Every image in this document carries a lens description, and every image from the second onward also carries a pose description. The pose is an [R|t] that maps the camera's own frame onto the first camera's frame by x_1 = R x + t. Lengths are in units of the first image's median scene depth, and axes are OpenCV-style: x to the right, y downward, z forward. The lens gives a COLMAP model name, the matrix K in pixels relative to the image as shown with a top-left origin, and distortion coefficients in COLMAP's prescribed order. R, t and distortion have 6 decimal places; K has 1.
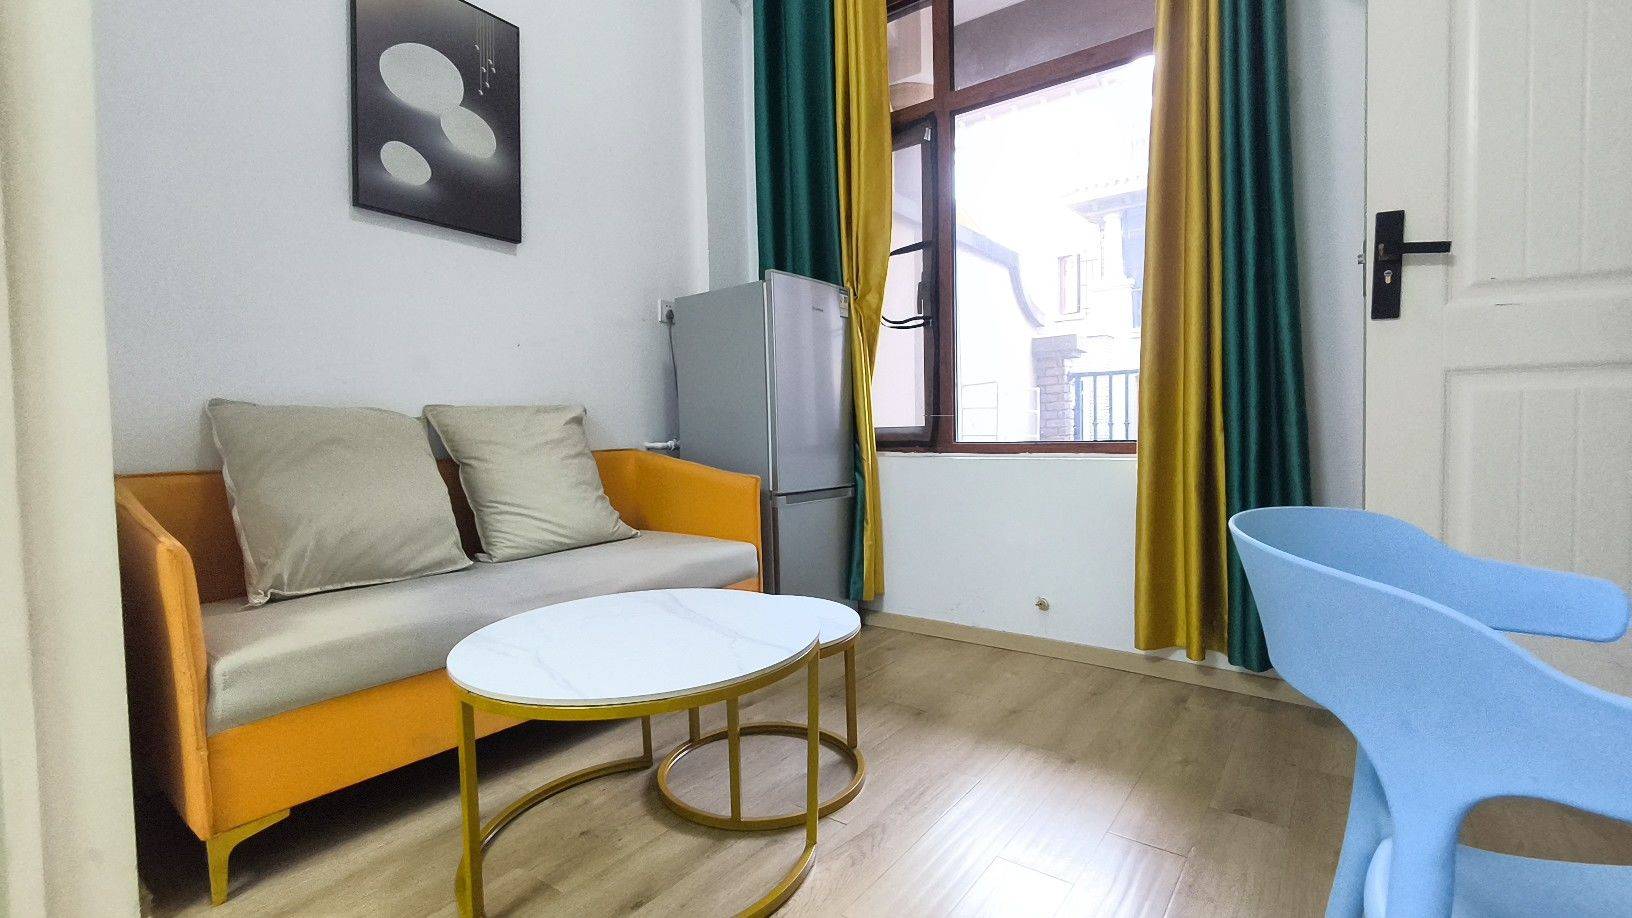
lens RADIAL K [[728.3, 0, 816.0], [0, 728.3, 459.0], [0, 0, 1]] dist [-0.002500, -0.000353]
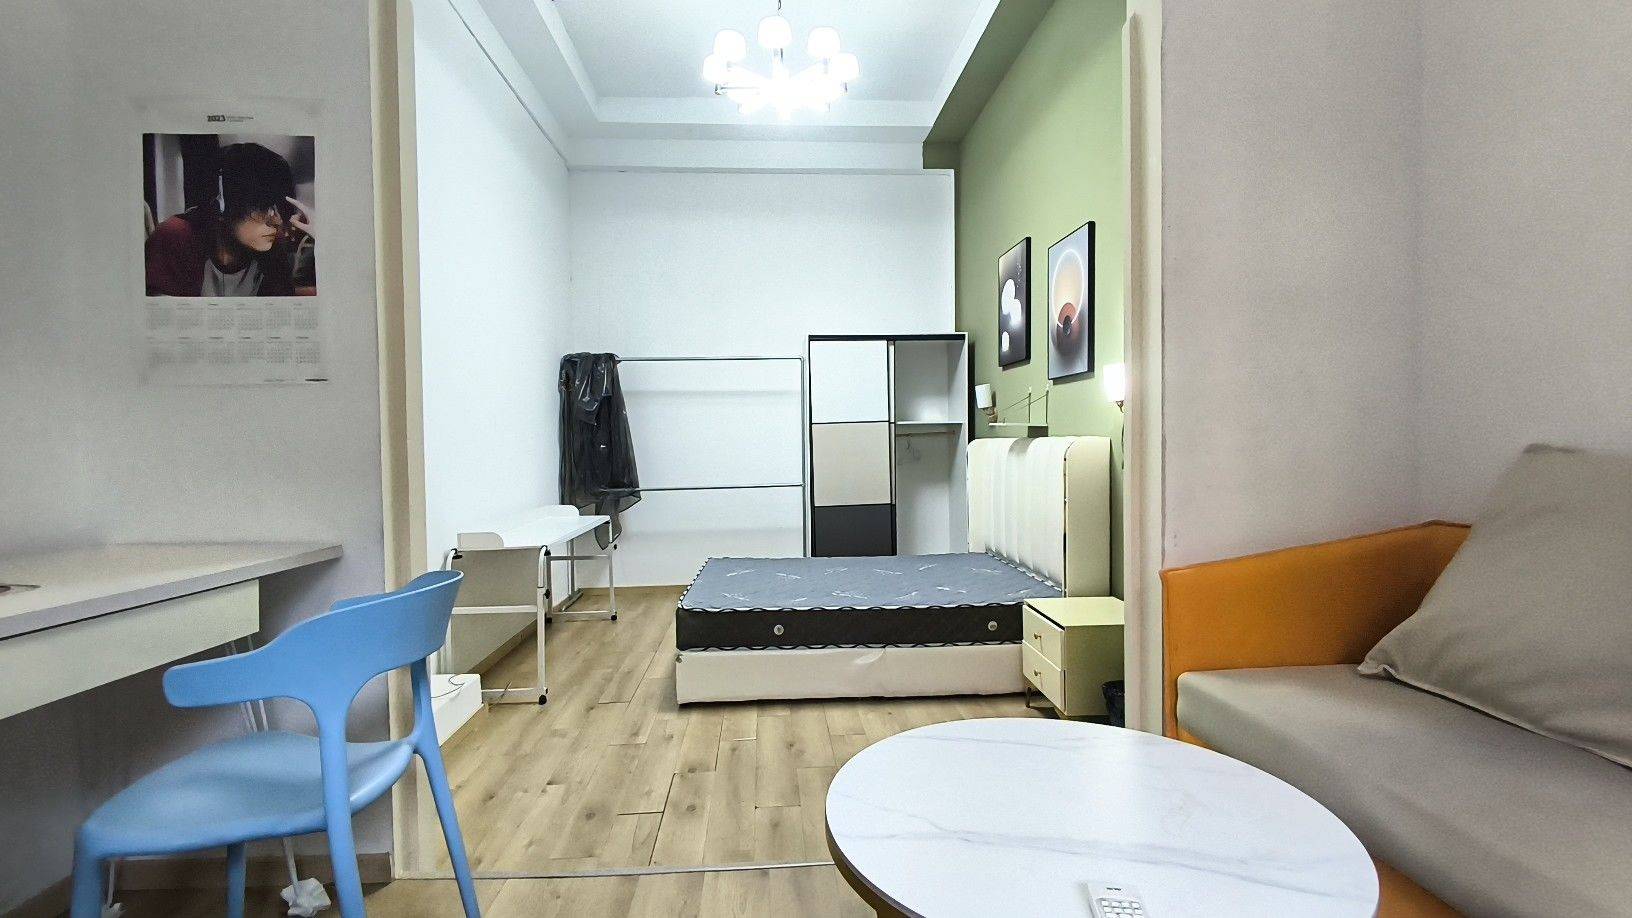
lens RADIAL K [[728.3, 0, 816.0], [0, 728.3, 459.0], [0, 0, 1]] dist [-0.002500, -0.000353]
pose [[-0.759146, 0.035877, -0.649931, 0.318736], [-0.000712, 0.998434, 0.055946, -0.111509], [0.650921, 0.042934, -0.757931, 1.093415]]
